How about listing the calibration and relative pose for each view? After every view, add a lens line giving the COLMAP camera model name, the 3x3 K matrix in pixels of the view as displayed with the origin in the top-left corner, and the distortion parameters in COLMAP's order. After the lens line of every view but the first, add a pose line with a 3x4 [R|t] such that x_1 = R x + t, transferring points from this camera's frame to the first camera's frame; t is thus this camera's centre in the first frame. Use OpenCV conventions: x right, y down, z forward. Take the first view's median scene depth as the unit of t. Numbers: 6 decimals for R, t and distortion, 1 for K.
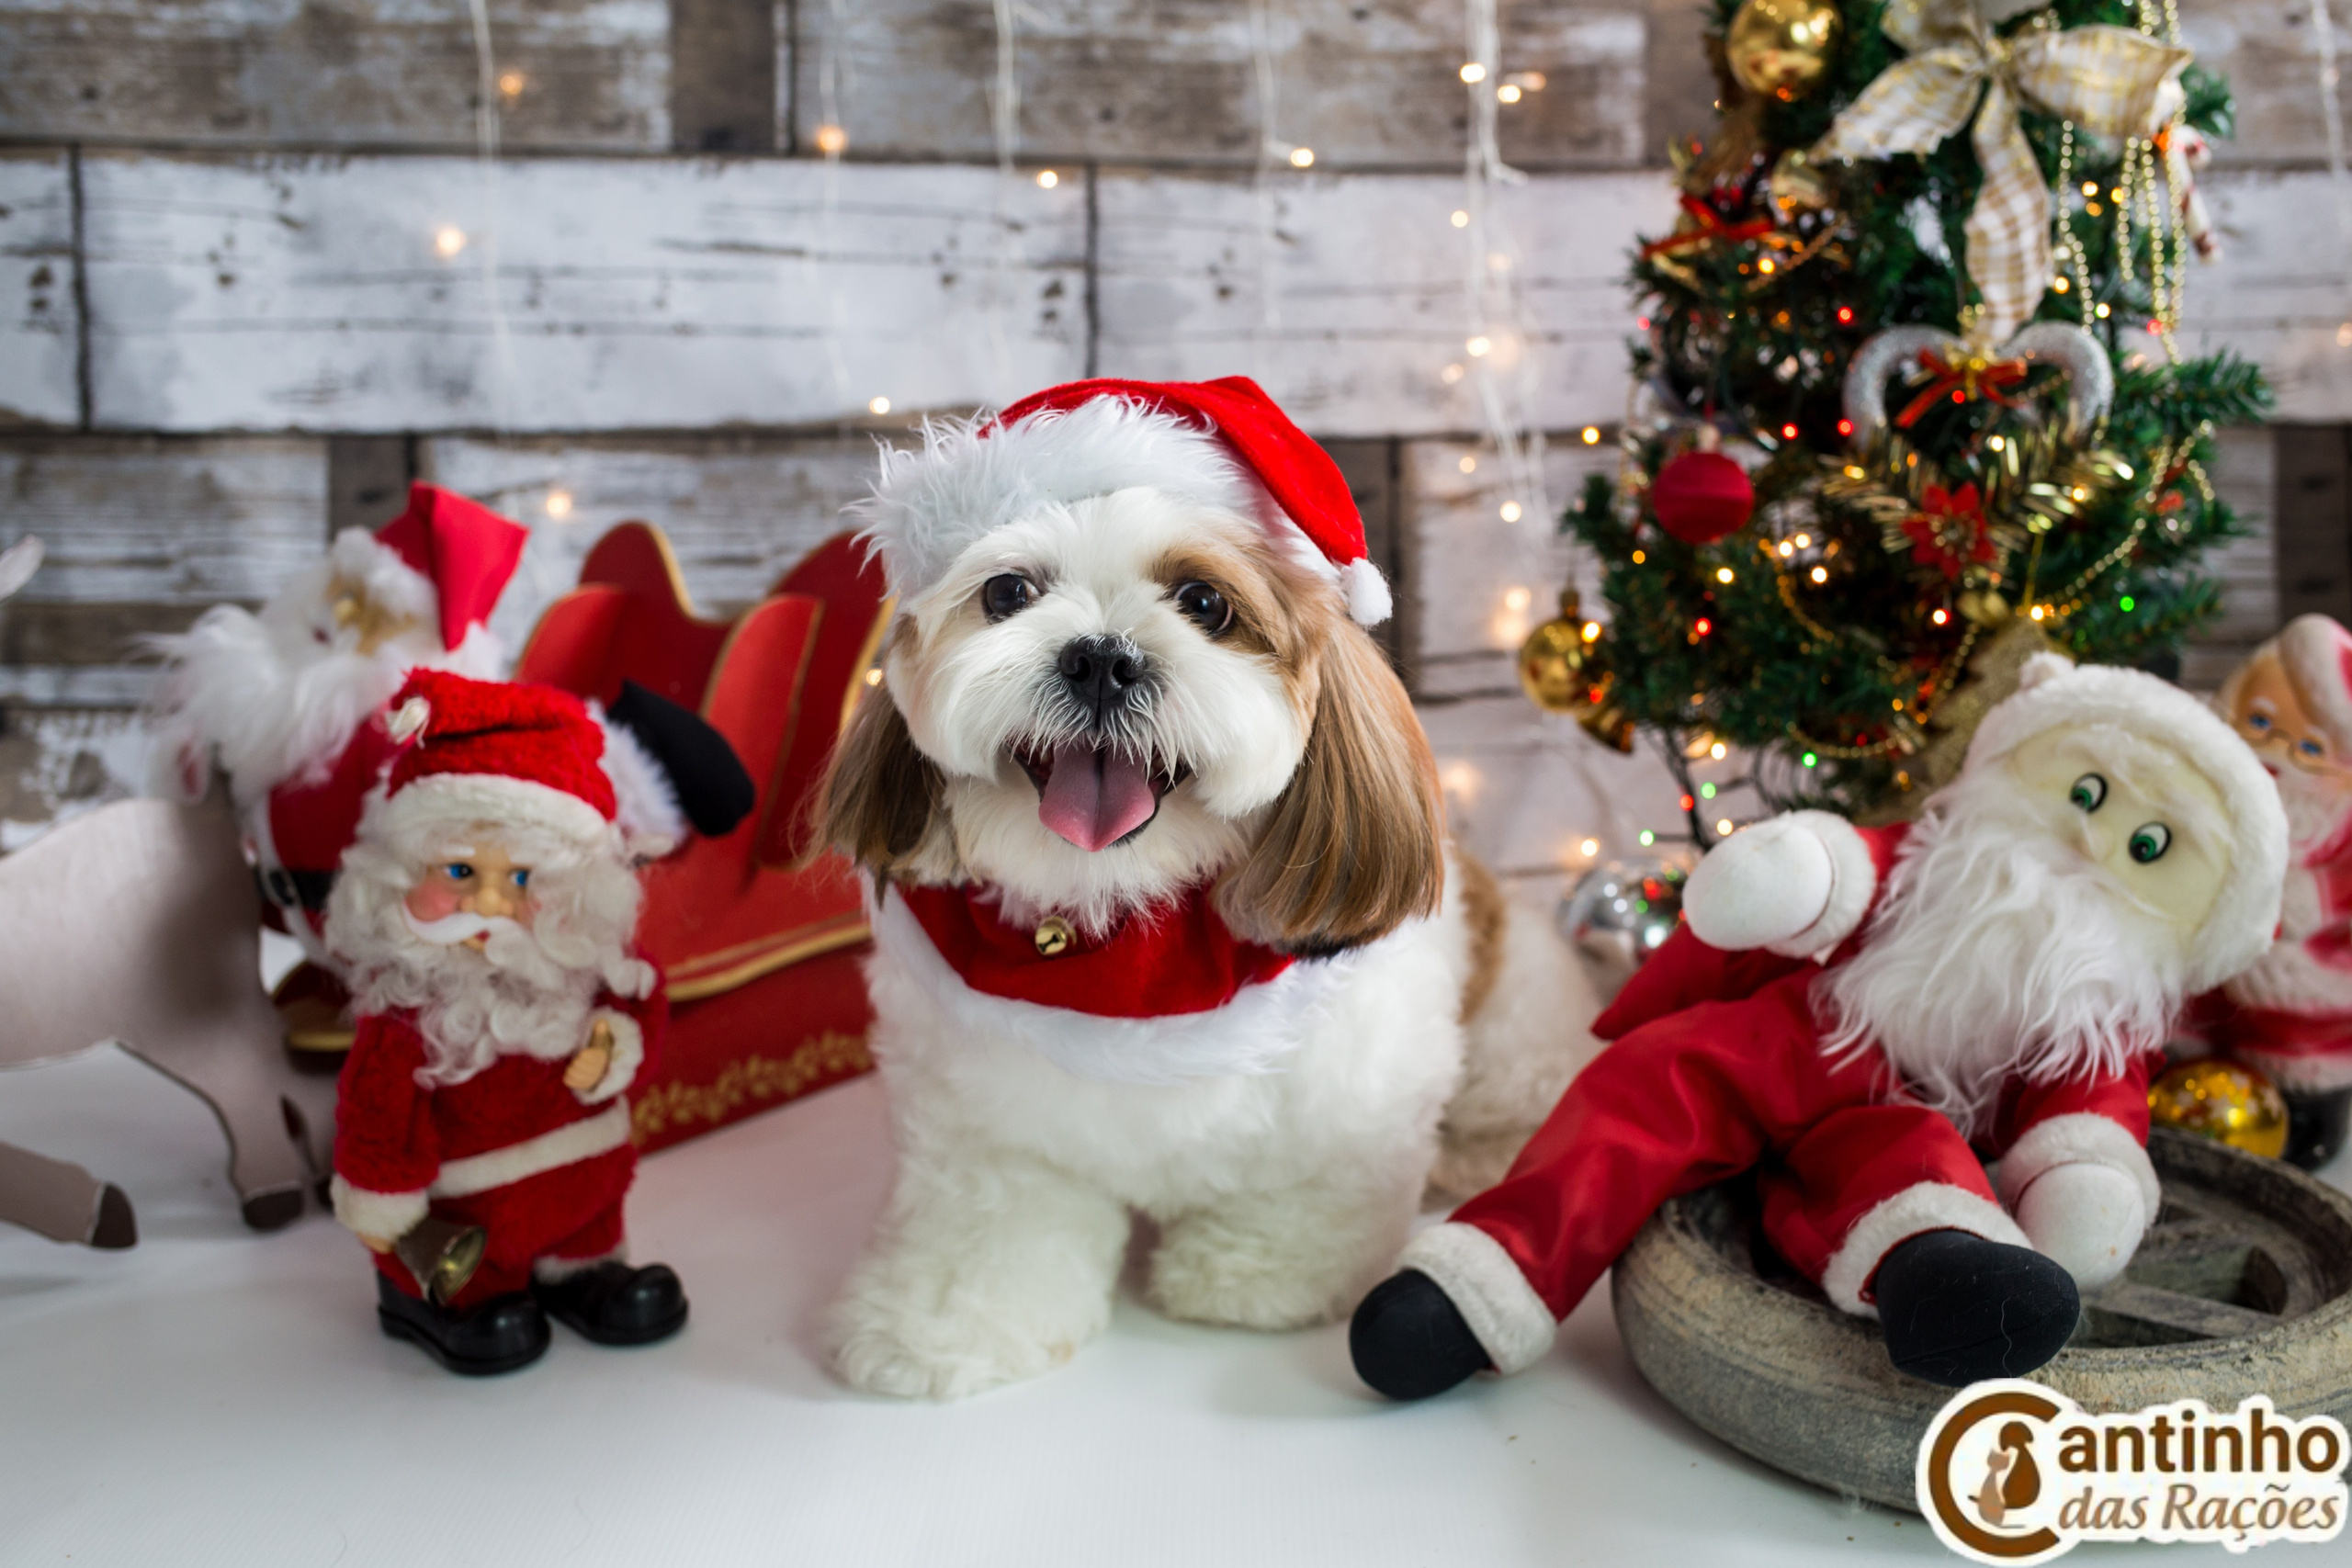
lens RADIAL K [[2490.7, 0, 1174.8], [0, 2490.7, 774.0], [0, 0, 1]] dist [-0.062788, 0.029440]
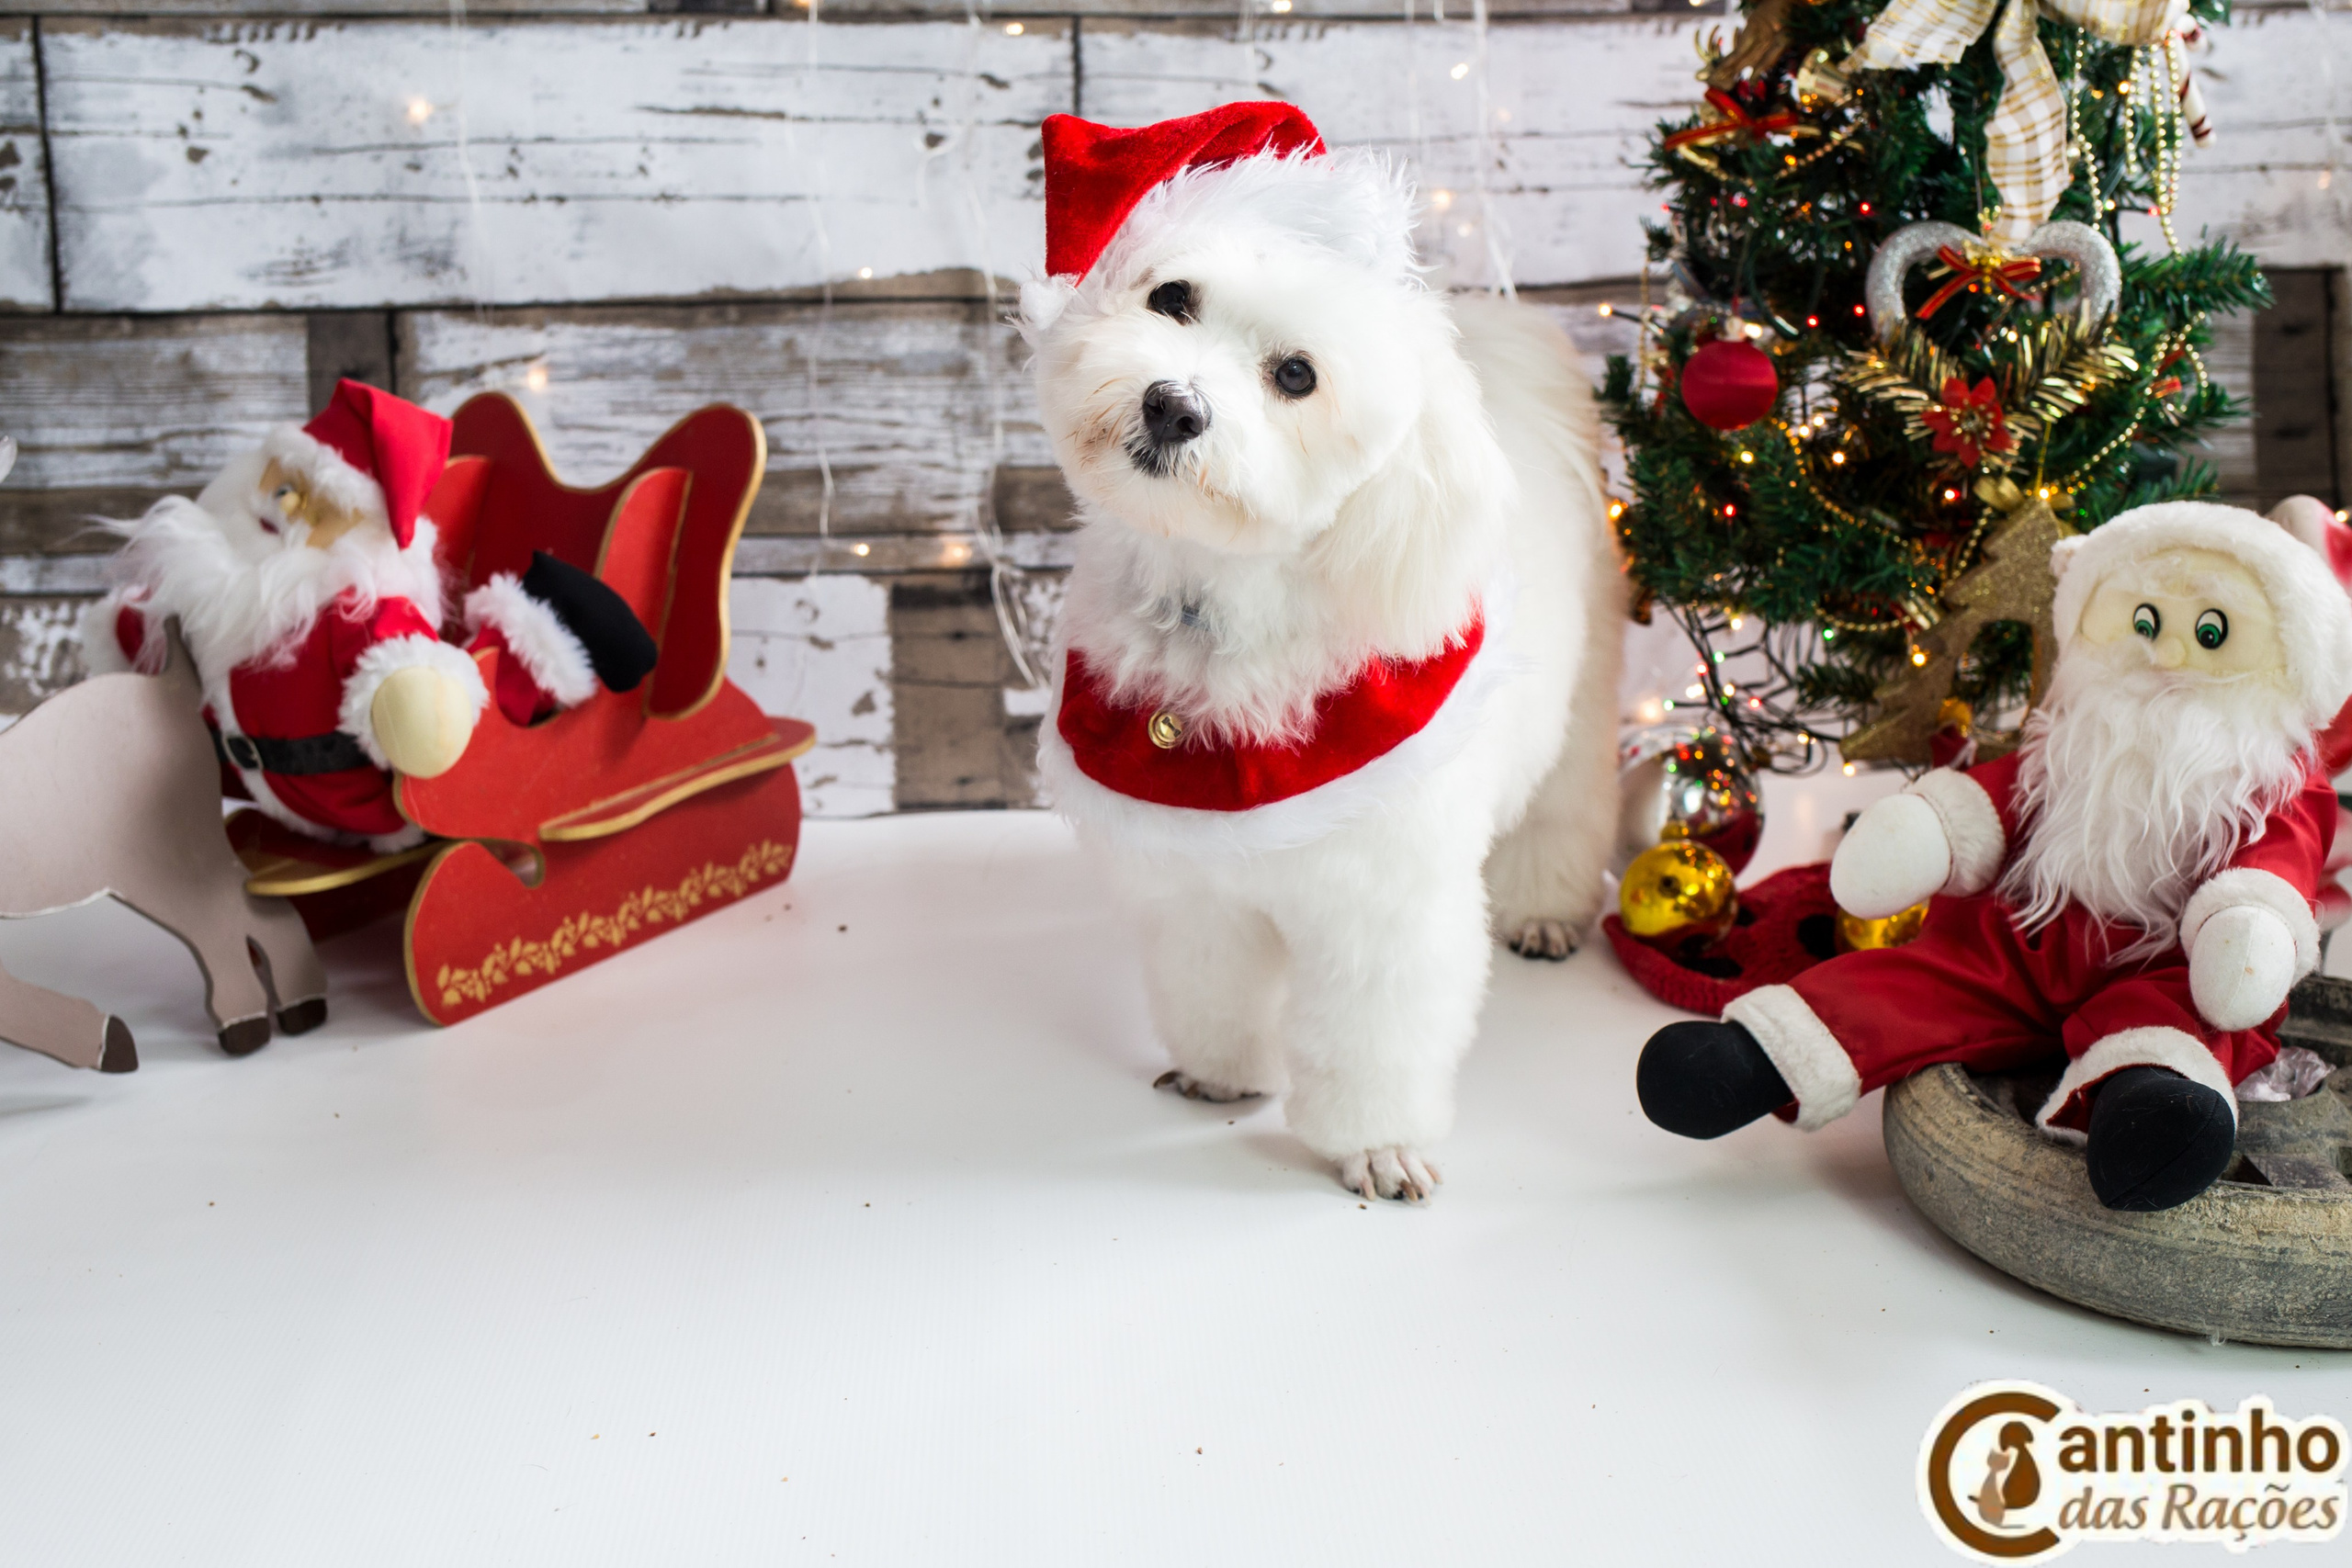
lens RADIAL K [[2760.8, 0, 1137.7], [0, 2760.8, 833.7], [0, 0, 1]] dist [-0.074813, 0.057744]
pose [[0.998676, -0.023987, 0.045506, -0.097539], [0.019664, 0.995455, 0.093176, -0.037558], [-0.047534, -0.092157, 0.994609, -0.163398]]
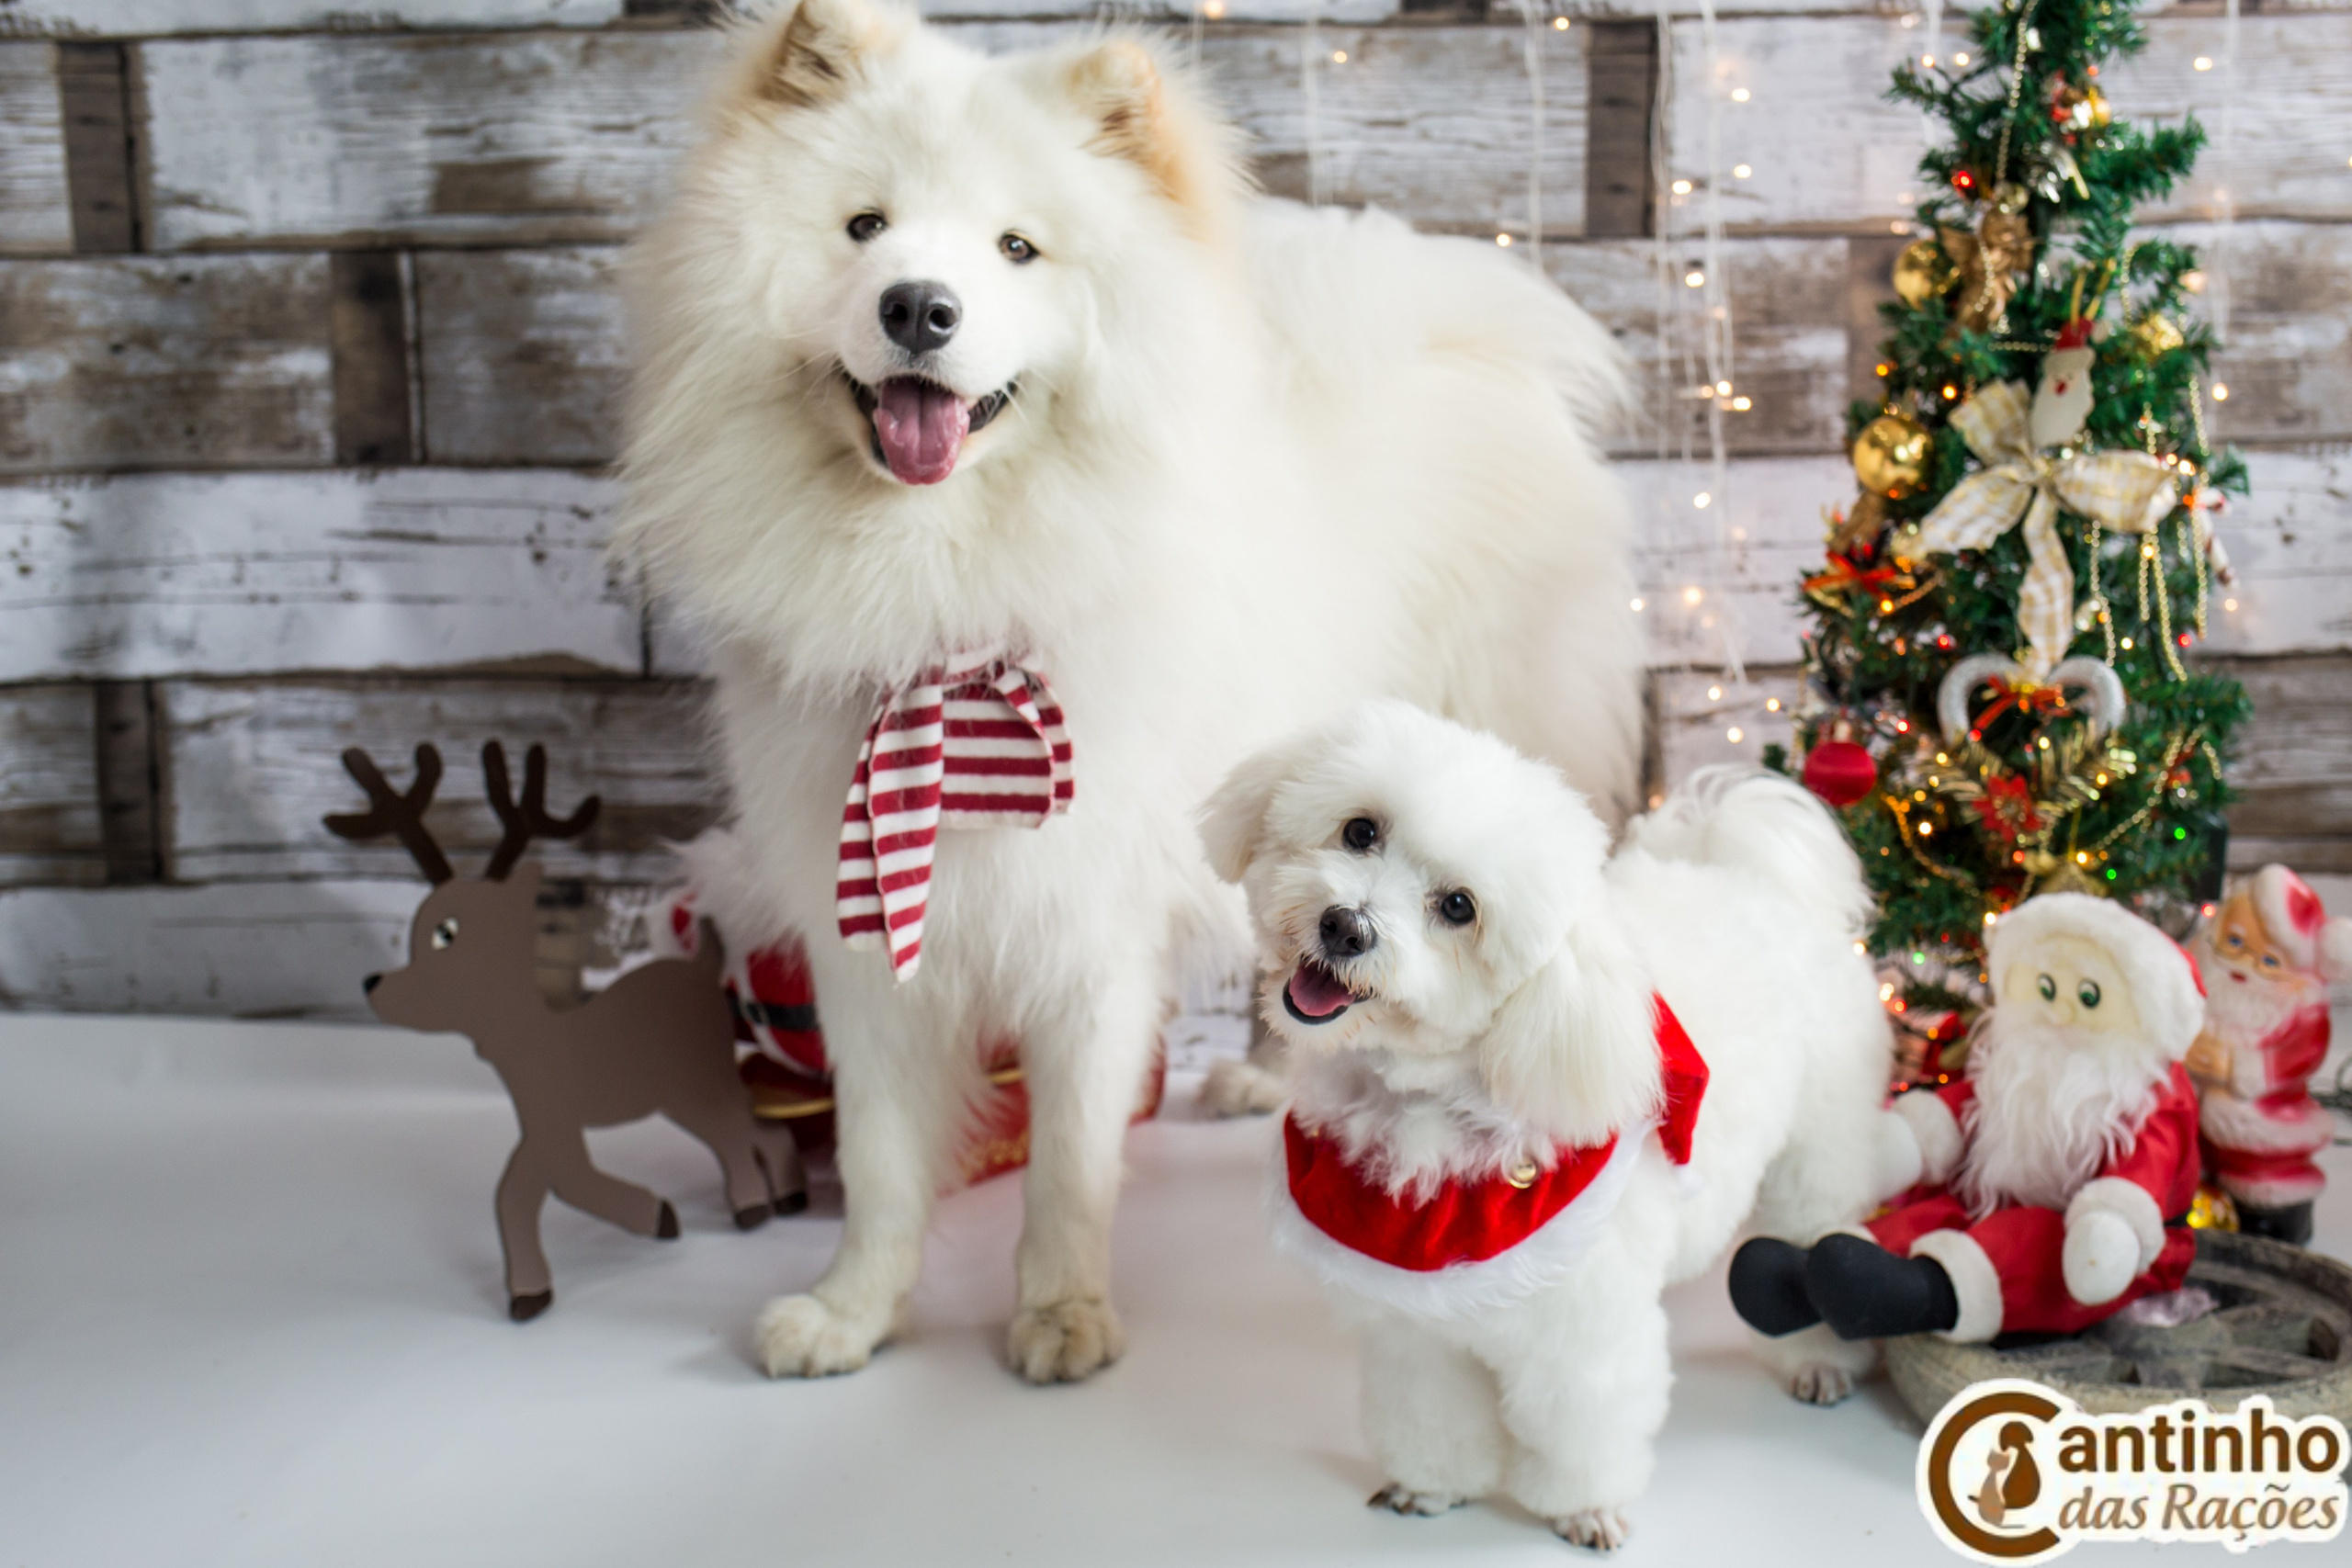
lens RADIAL K [[2610.7, 0, 1178.7], [0, 2610.7, 873.0], [0, 0, 1]] dist [-0.068077, 0.030754]
pose [[0.992331, 0.003913, -0.123546, 0.026152], [-0.001597, 0.999821, 0.018840, -0.085279], [0.123598, -0.018499, 0.992160, -0.516309]]
